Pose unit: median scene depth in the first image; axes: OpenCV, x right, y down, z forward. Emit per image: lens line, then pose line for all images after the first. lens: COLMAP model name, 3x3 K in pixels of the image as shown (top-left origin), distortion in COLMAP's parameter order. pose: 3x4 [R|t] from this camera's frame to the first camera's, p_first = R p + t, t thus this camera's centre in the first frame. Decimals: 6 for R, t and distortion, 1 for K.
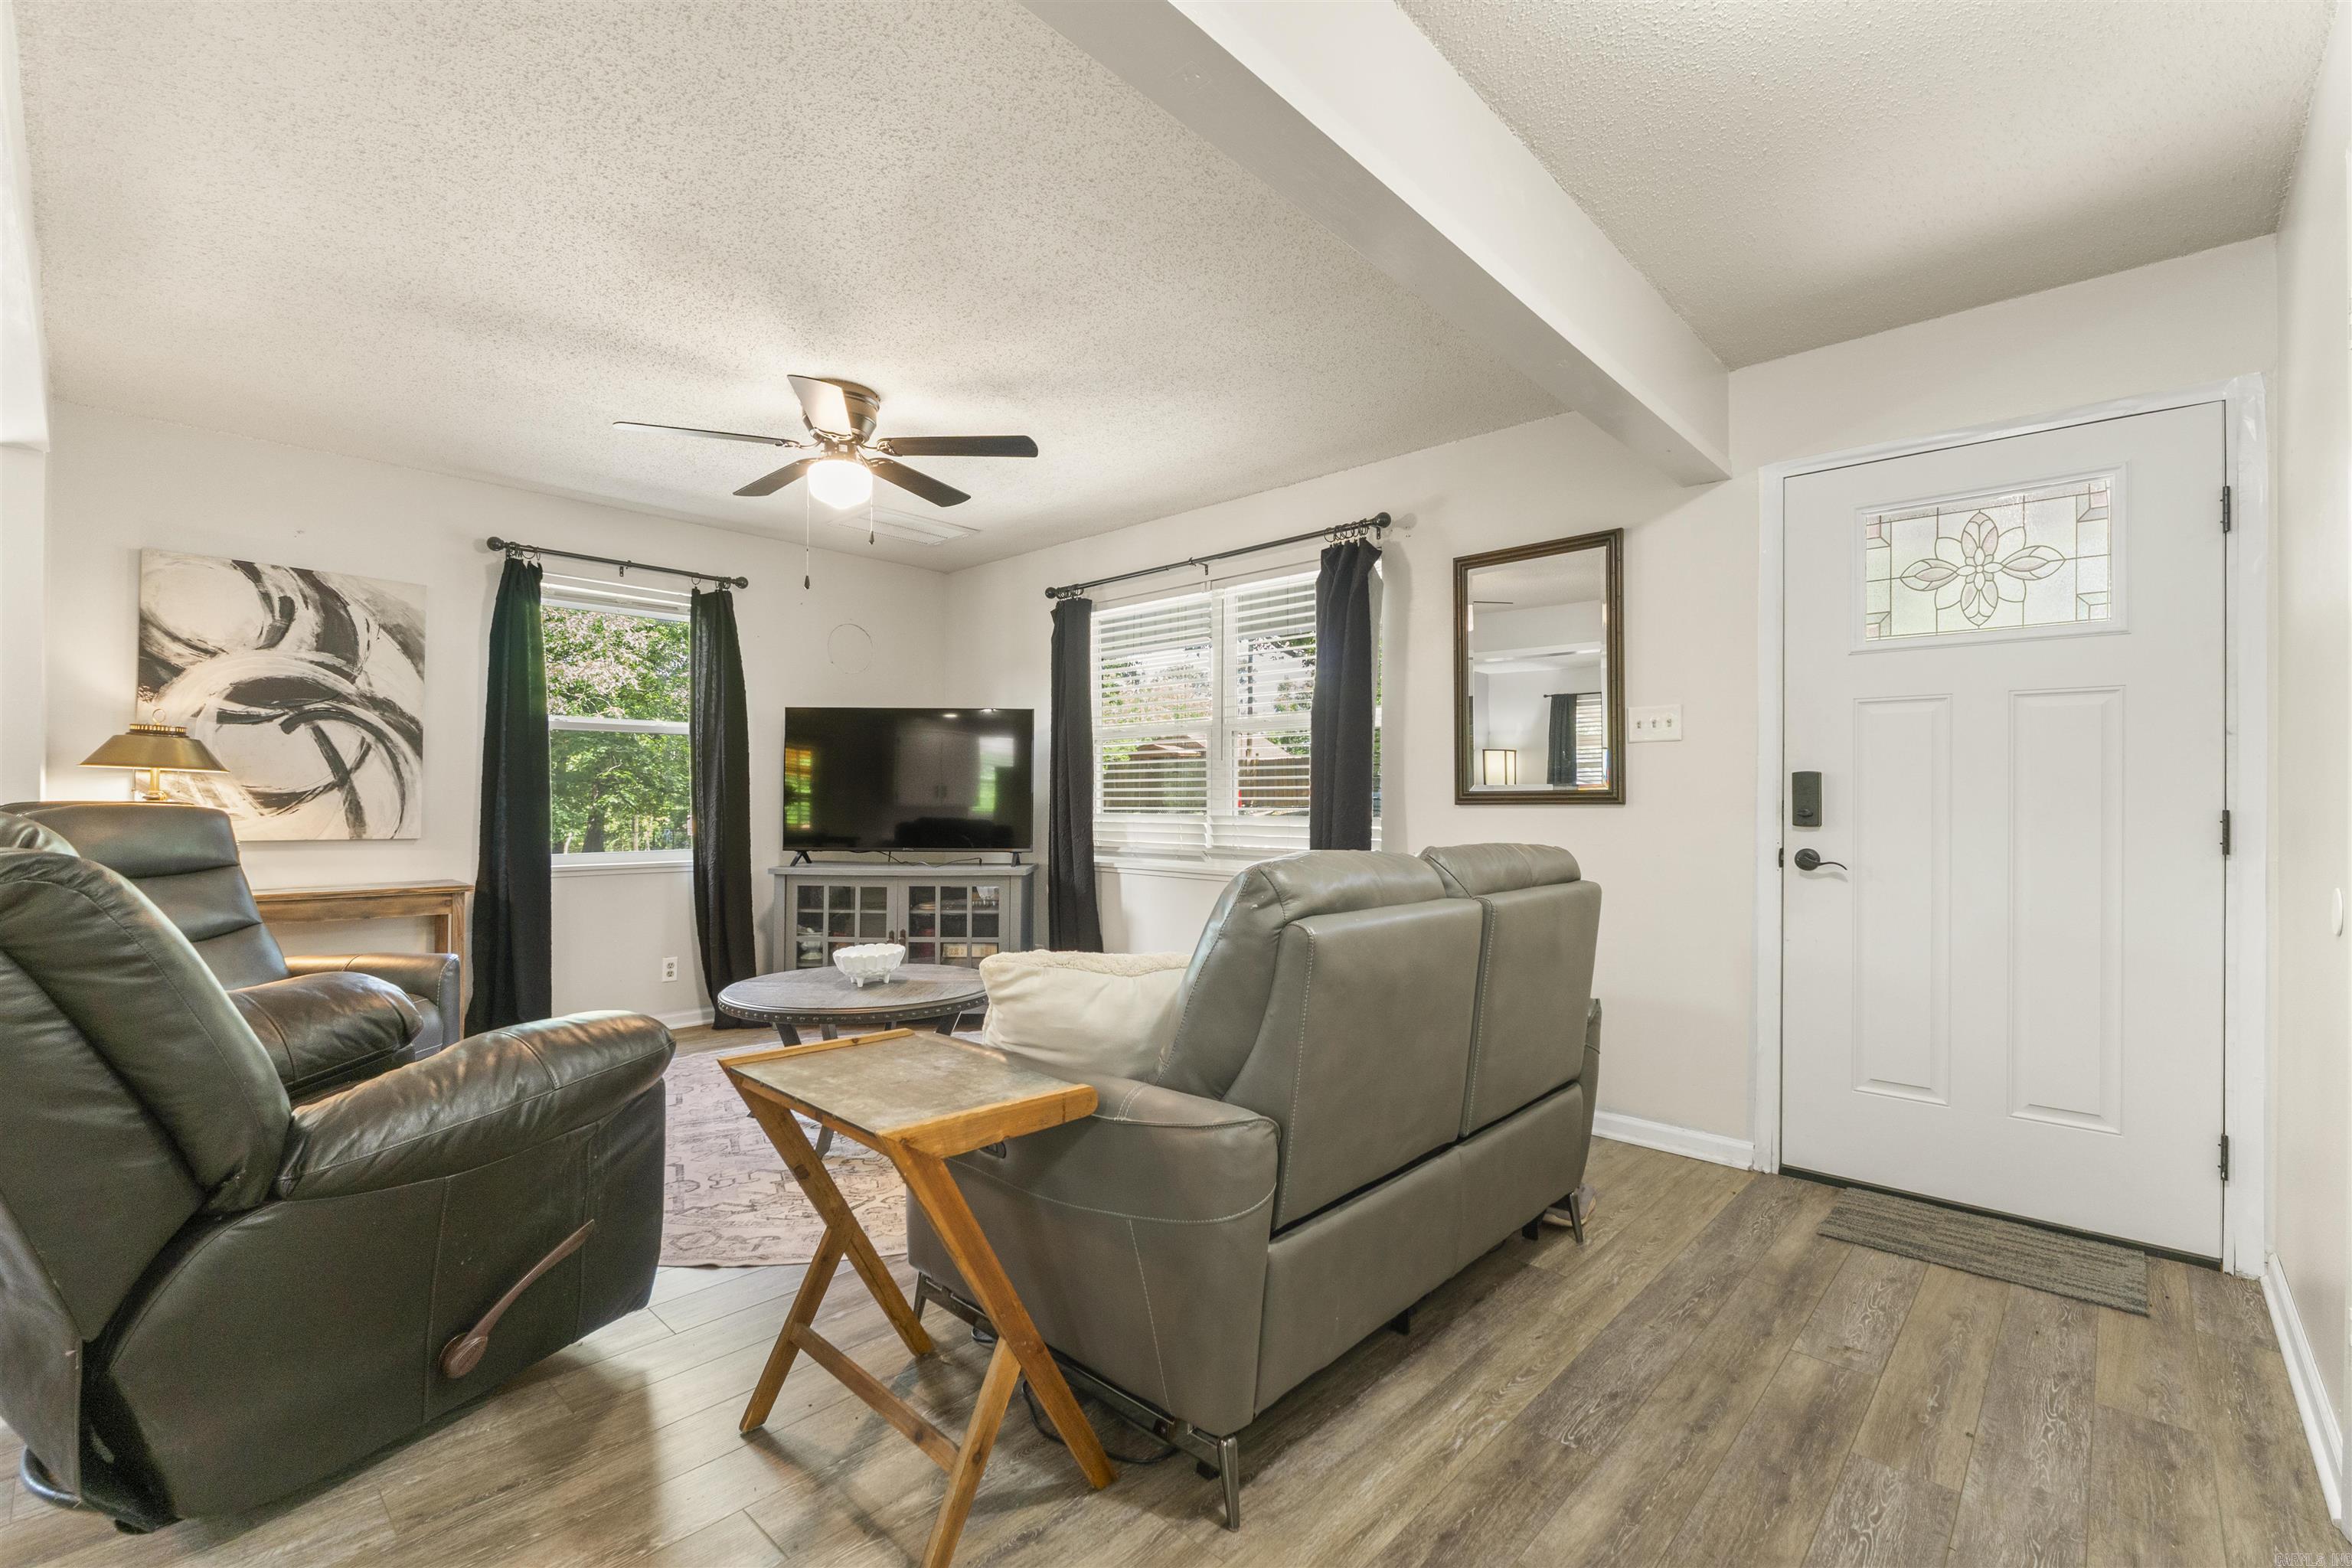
lens RADIAL K [[1035.6, 0, 1163.9], [0, 1035.6, 792.6], [0, 0, 1]] dist [-0.001451, -0.000570]
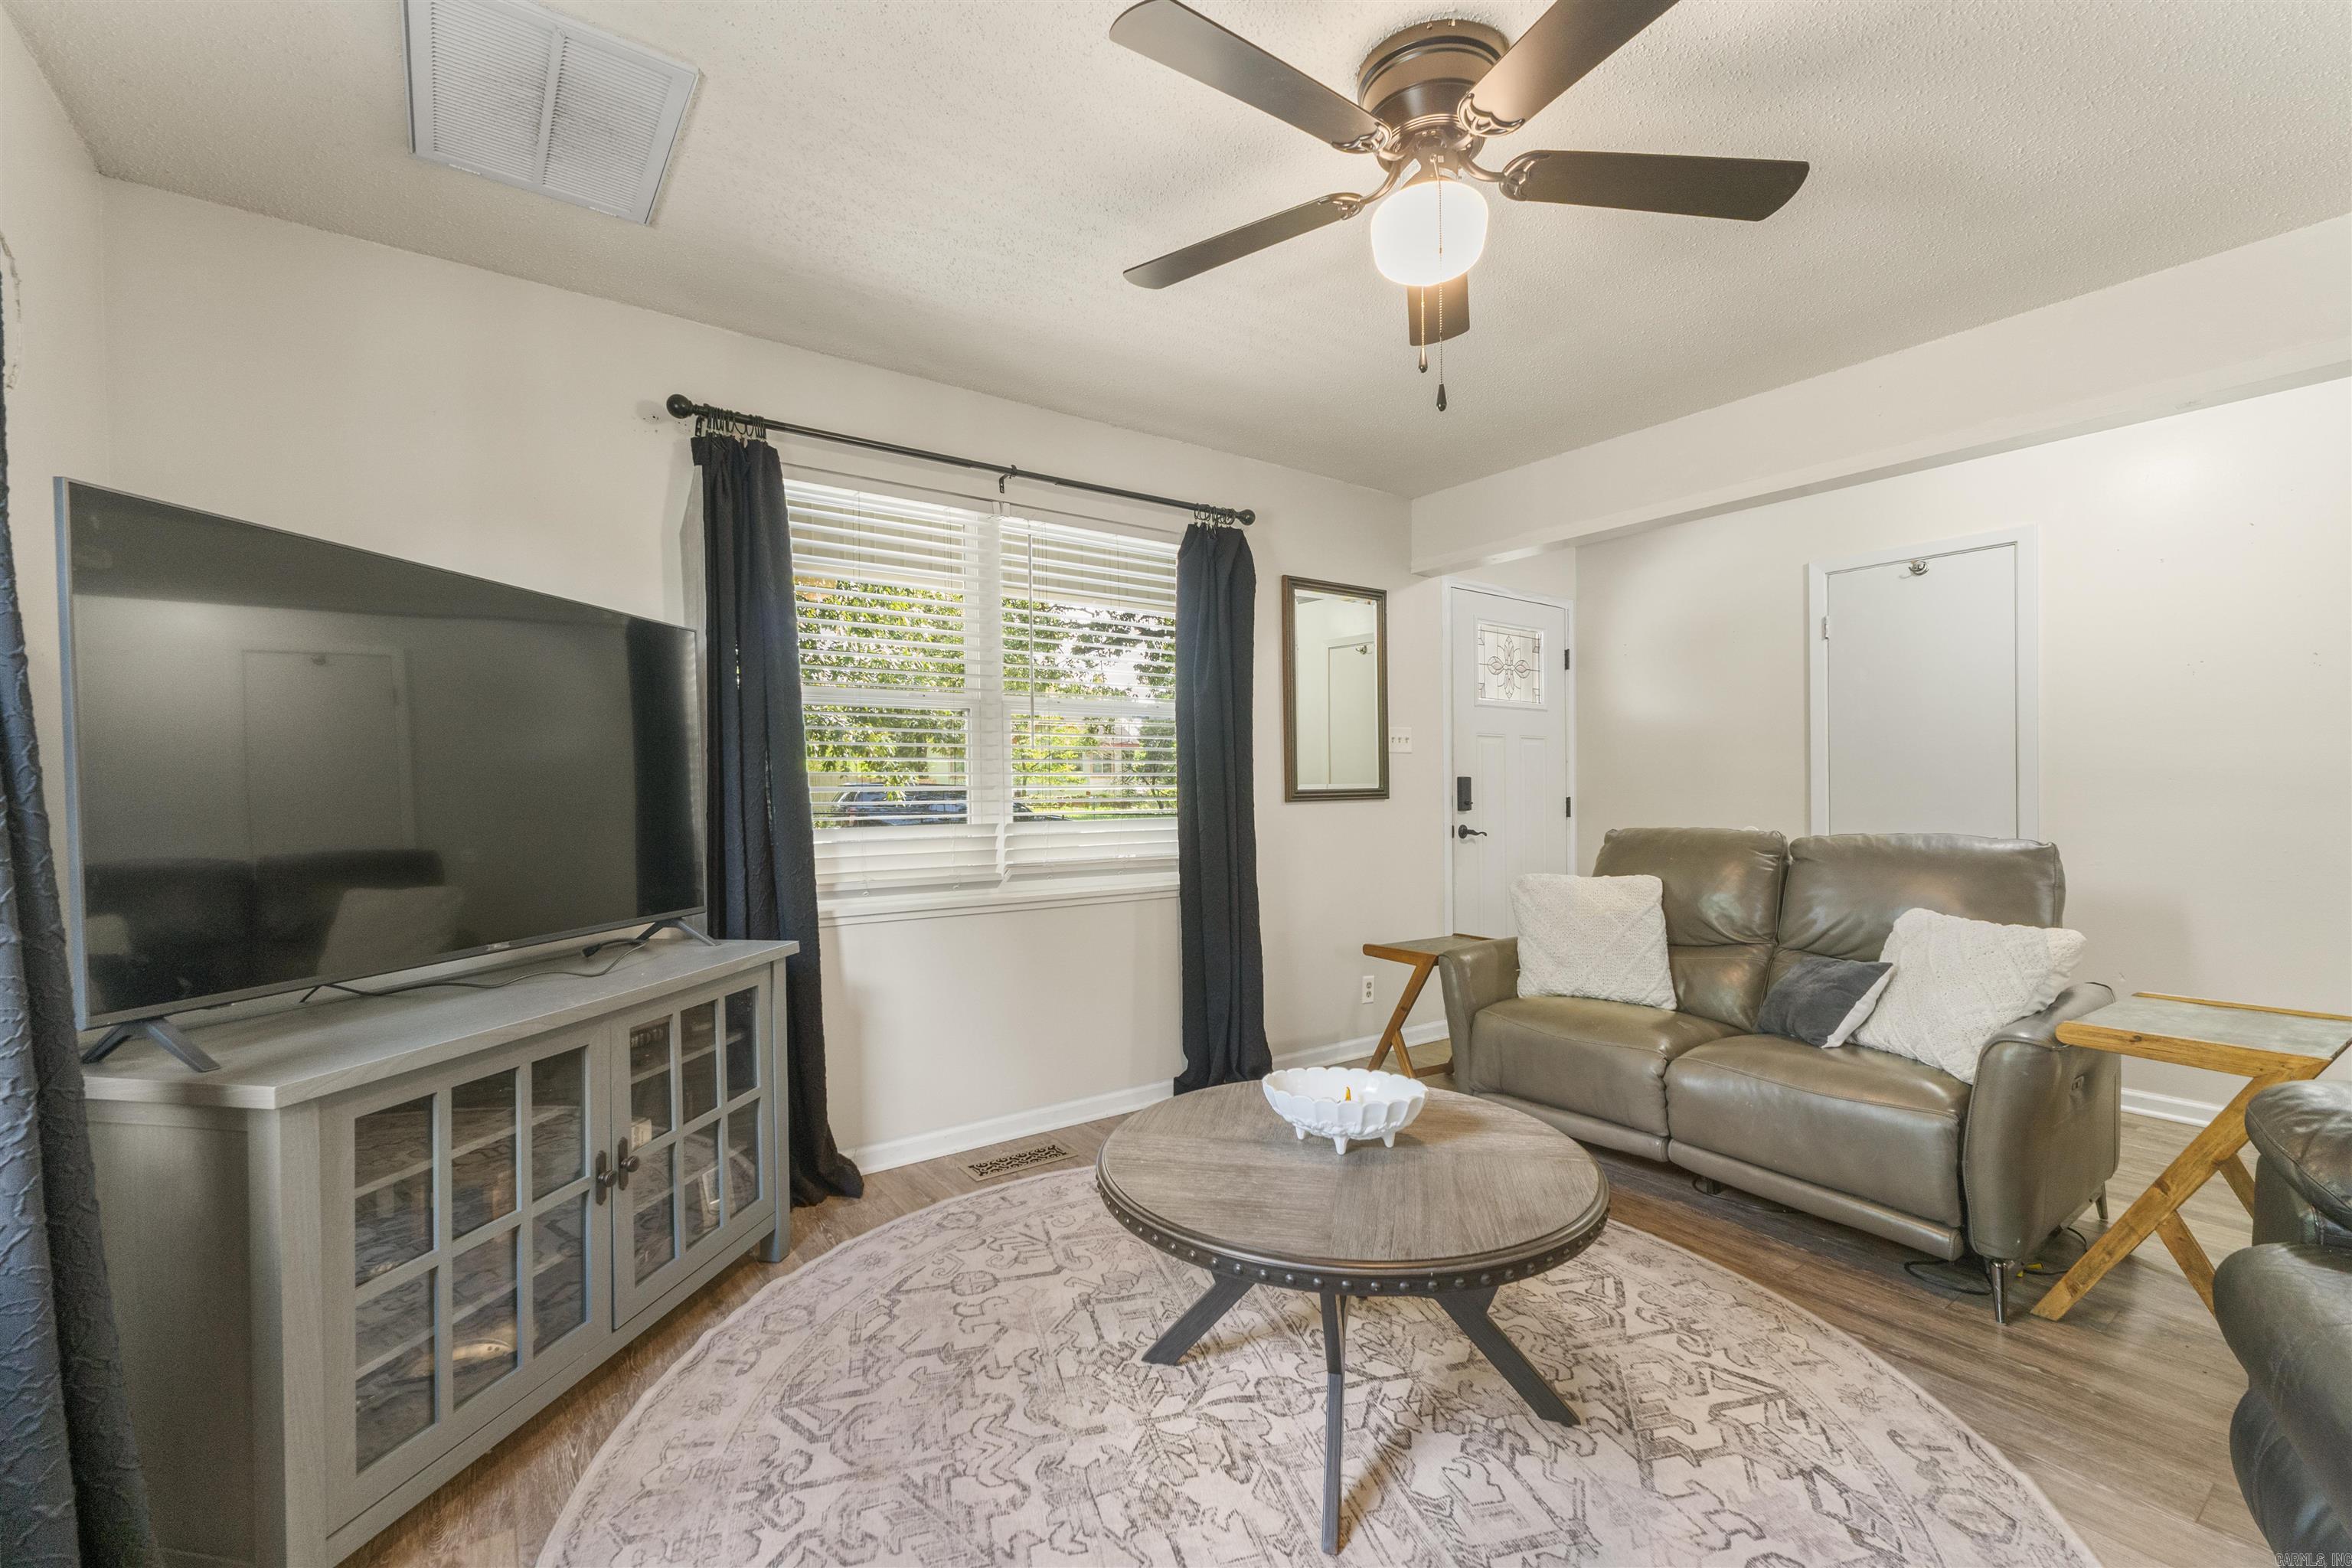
lens RADIAL K [[985.6, 0, 1172.8], [0, 985.6, 803.4], [0, 0, 1]] dist [0.001558, 0.000228]
pose [[0.181627, -0.020583, 0.983152, -0.739901], [0.000599, 0.999783, 0.020820, -0.008516], [-0.983367, -0.003193, 0.181600, 0.903152]]
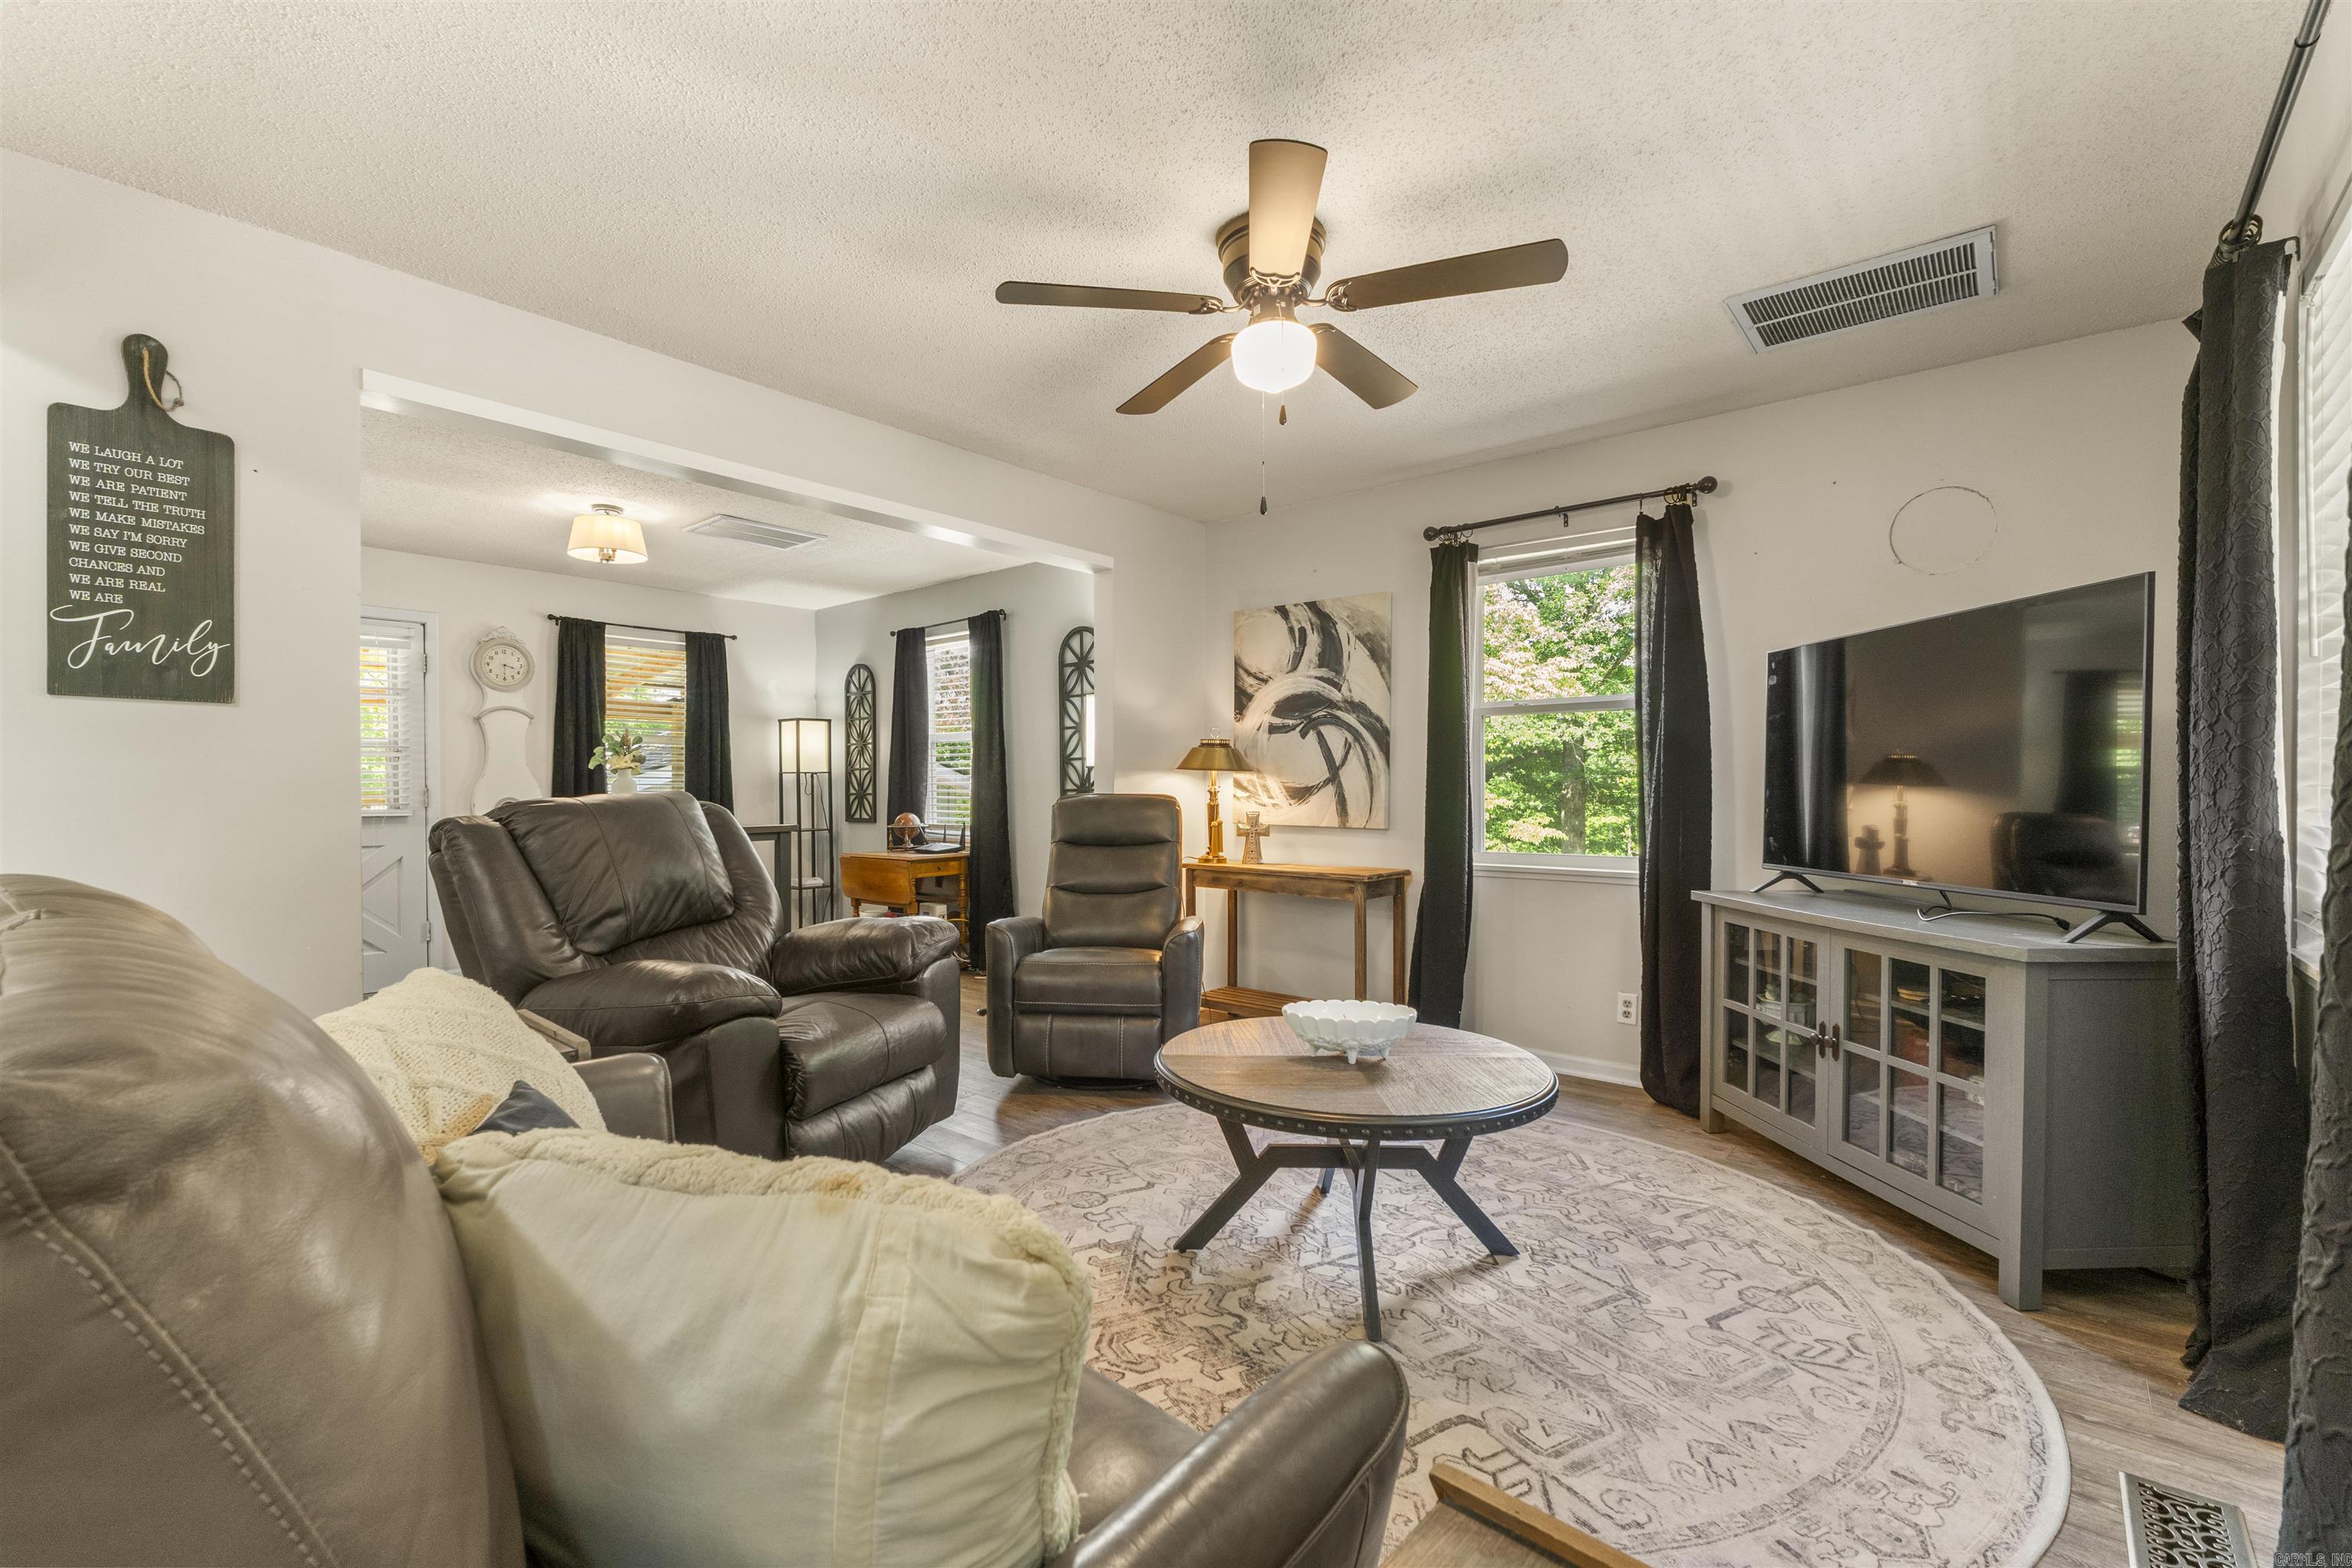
lens RADIAL K [[1023.5, 0, 1166.2], [0, 1023.5, 799.2], [0, 0, 1]] dist [-0.001250, -0.000082]
pose [[0.052591, 0.003972, -0.998608, 0.349781], [0.006345, 0.999971, 0.004312, 0.008103], [0.998596, -0.006563, 0.052564, 0.766398]]
